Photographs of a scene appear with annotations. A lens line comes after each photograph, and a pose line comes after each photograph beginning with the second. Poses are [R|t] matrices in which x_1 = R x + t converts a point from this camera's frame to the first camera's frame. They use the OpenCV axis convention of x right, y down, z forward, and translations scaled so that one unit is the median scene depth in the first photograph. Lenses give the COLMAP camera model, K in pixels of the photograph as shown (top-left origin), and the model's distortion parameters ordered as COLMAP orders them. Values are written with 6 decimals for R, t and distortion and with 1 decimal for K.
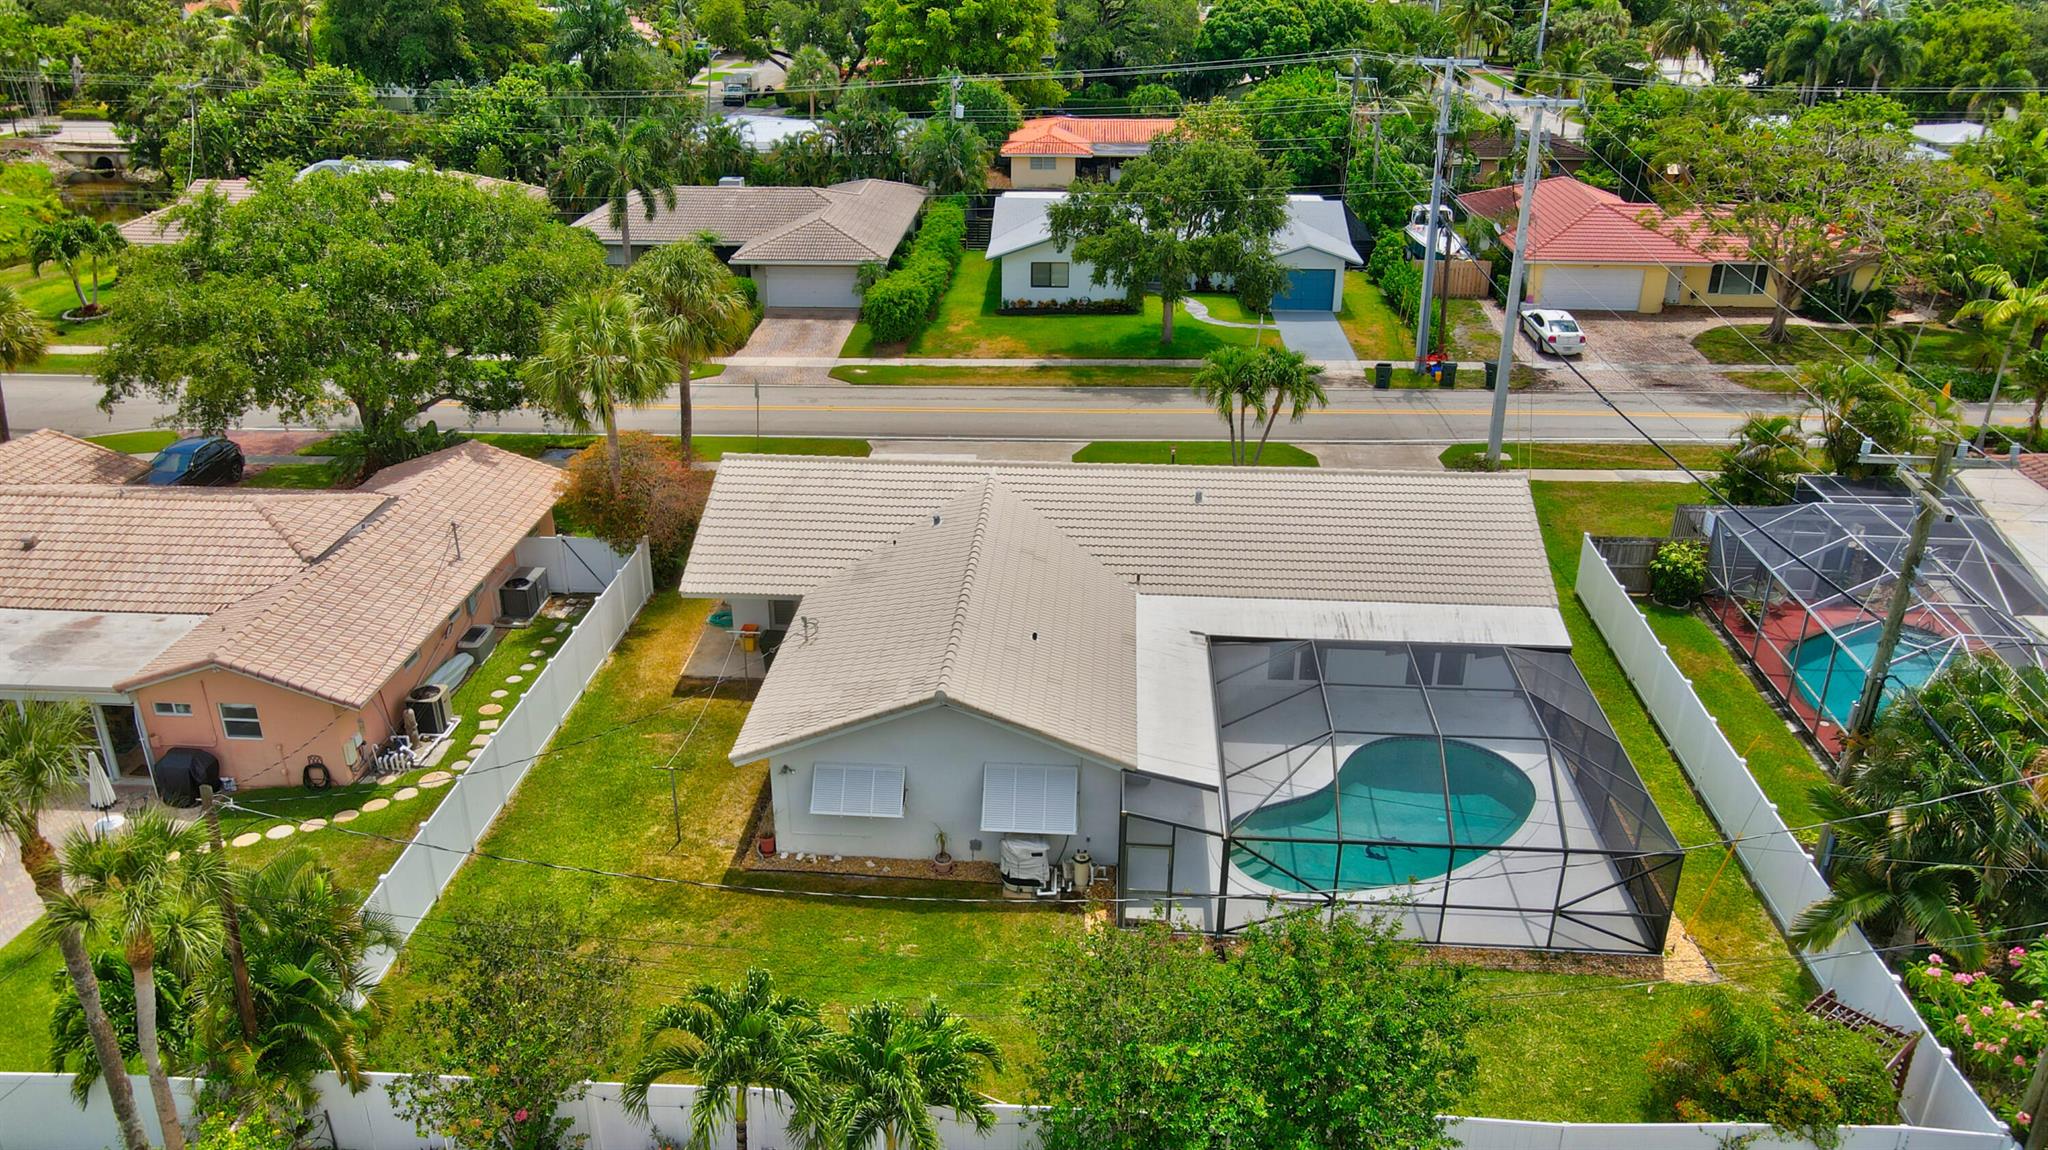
lens RADIAL K [[1462.8, 0, 974.2], [0, 1462.8, 572.2], [0, 0, 1]] dist [-0.029751, 0.006963]
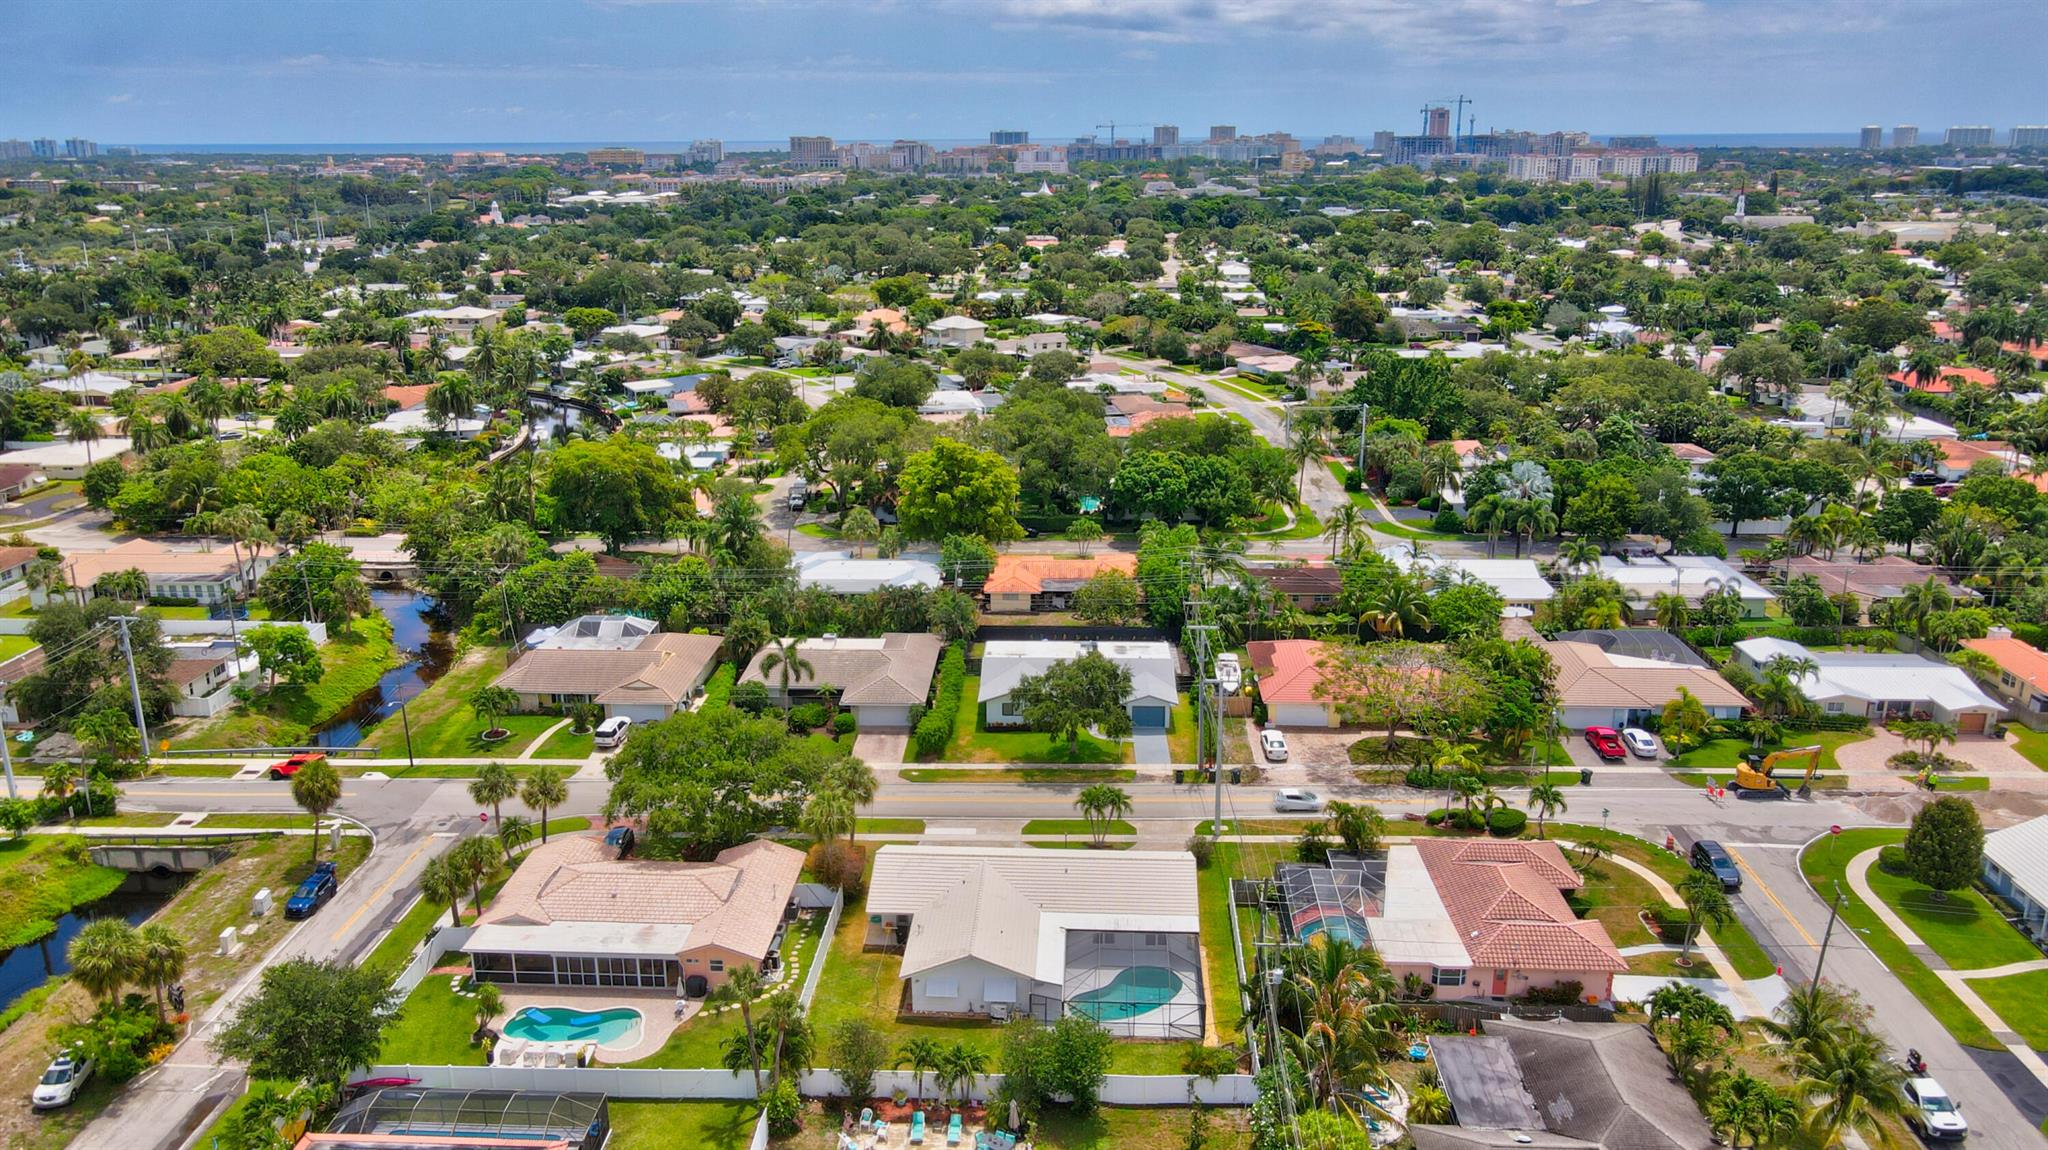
lens RADIAL K [[1462.8, 0, 974.2], [0, 1462.8, 572.2], [0, 0, 1]] dist [-0.029751, 0.006963]
pose [[0.999884, -0.007942, 0.013007, -0.024947], [0.009724, 0.989645, -0.143205, -0.138908], [-0.011735, 0.143315, 0.989608, -1.094262]]
